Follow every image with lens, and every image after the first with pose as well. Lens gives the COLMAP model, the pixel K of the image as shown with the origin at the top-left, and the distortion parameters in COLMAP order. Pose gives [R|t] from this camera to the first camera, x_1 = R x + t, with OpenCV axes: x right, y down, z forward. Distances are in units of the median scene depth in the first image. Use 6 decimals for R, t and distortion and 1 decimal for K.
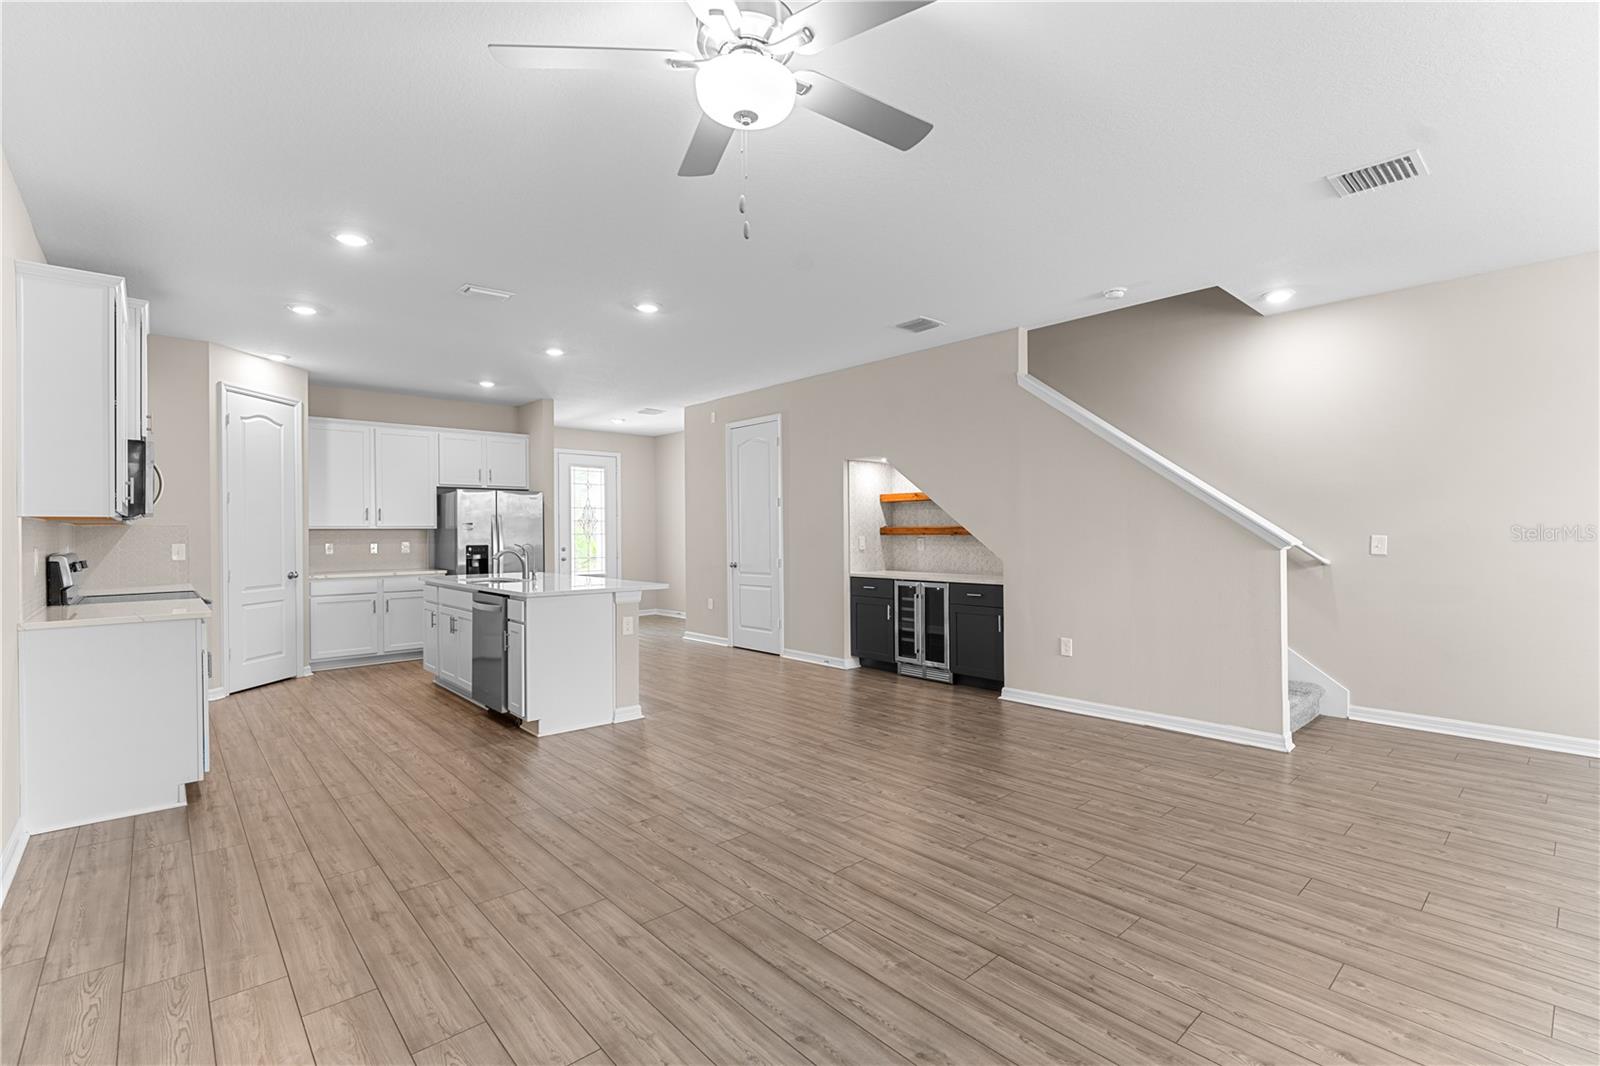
lens RADIAL K [[716.2, 0, 800.0], [0, 716.2, 533.0], [0, 0, 1]] dist [-0.001117, -0.000218]
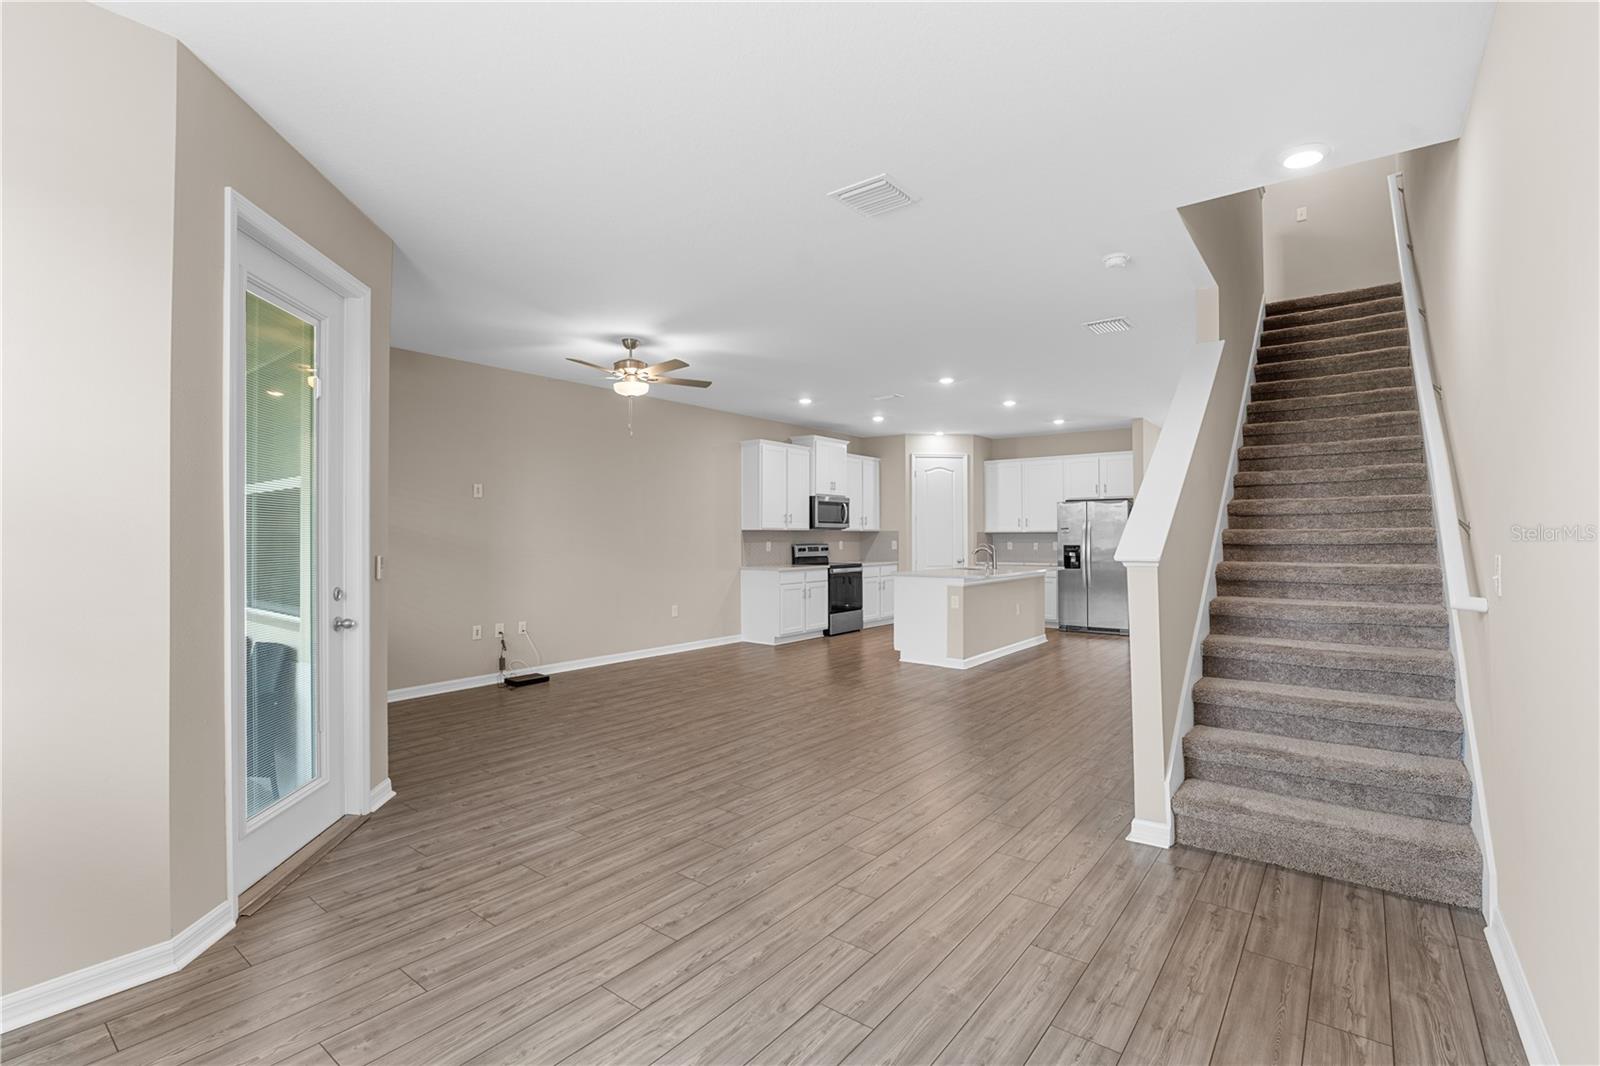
lens RADIAL K [[725.8, 0, 799.0], [0, 725.8, 527.6], [0, 0, 1]] dist [-0.001543, 0.000334]
pose [[0.174764, -0.005122, -0.984597, 0.967966], [-0.000787, 0.999985, -0.005342, -0.009355], [0.984610, 0.001709, 0.174757, 0.378545]]
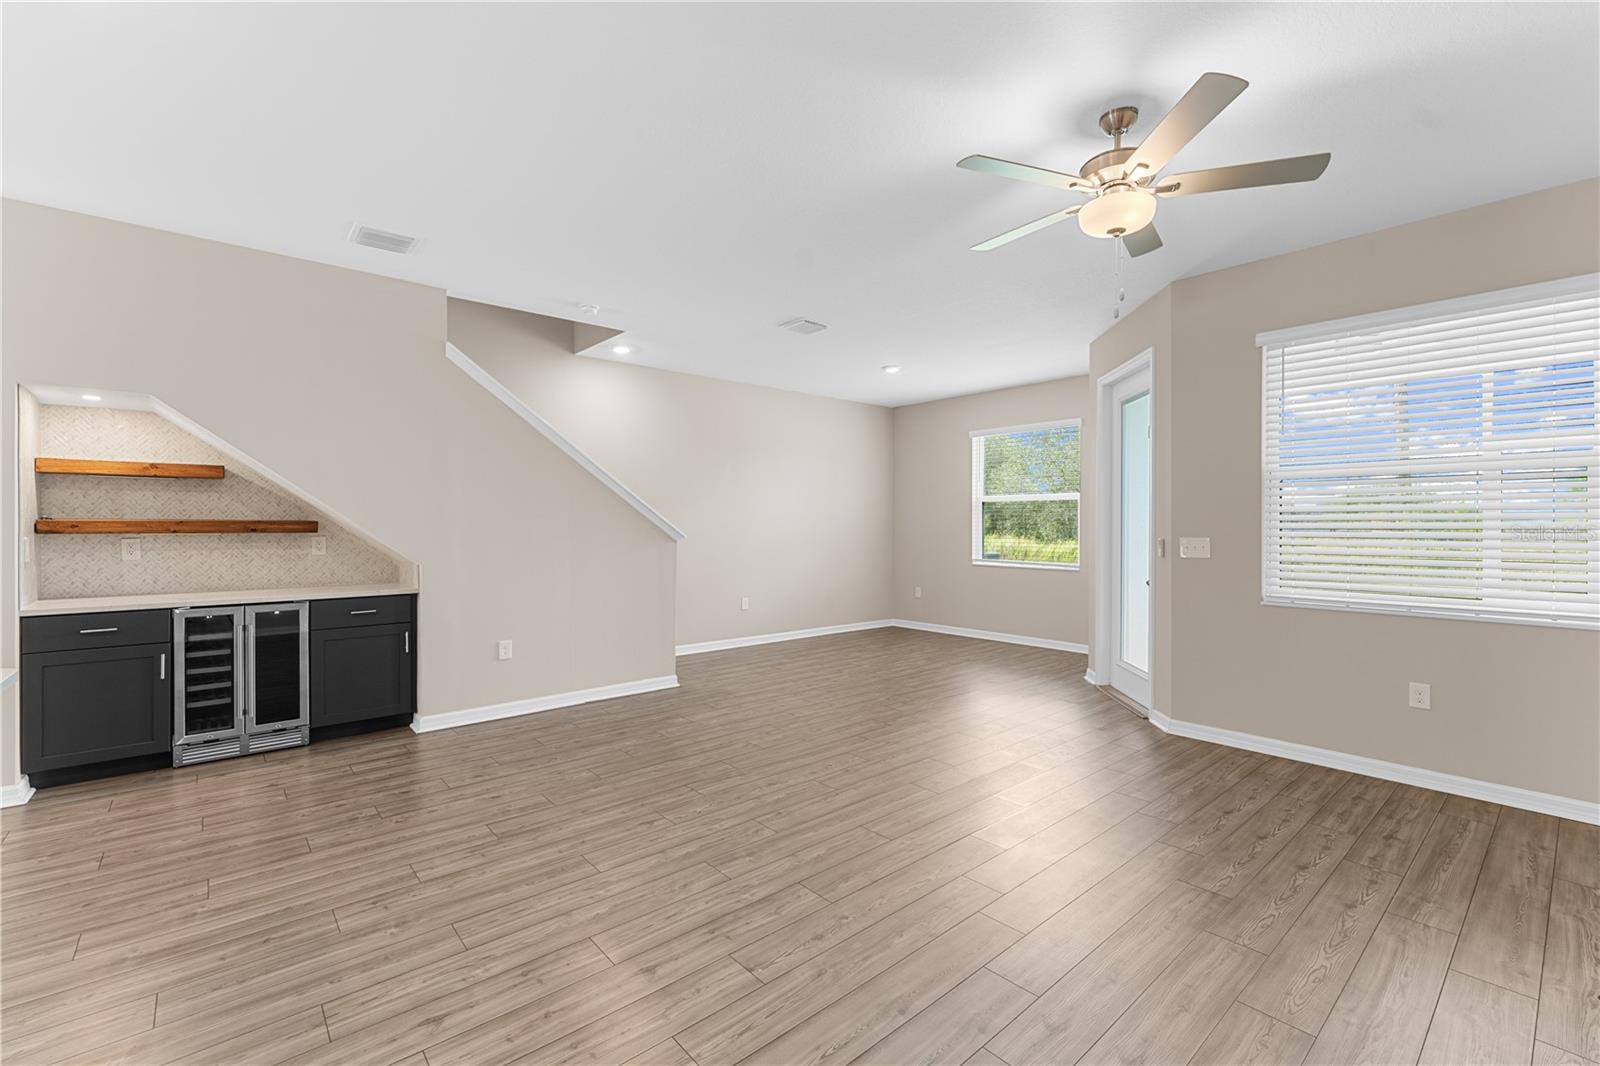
lens RADIAL K [[687.2, 0, 799.8], [0, 687.2, 525.7], [0, 0, 1]] dist [0.000032, 0.000116]
pose [[0.021843, 0.006175, 0.999742, -0.469856], [0.001882, 0.999979, -0.006218, 0.001085], [-0.999760, 0.002018, 0.021831, 0.521474]]
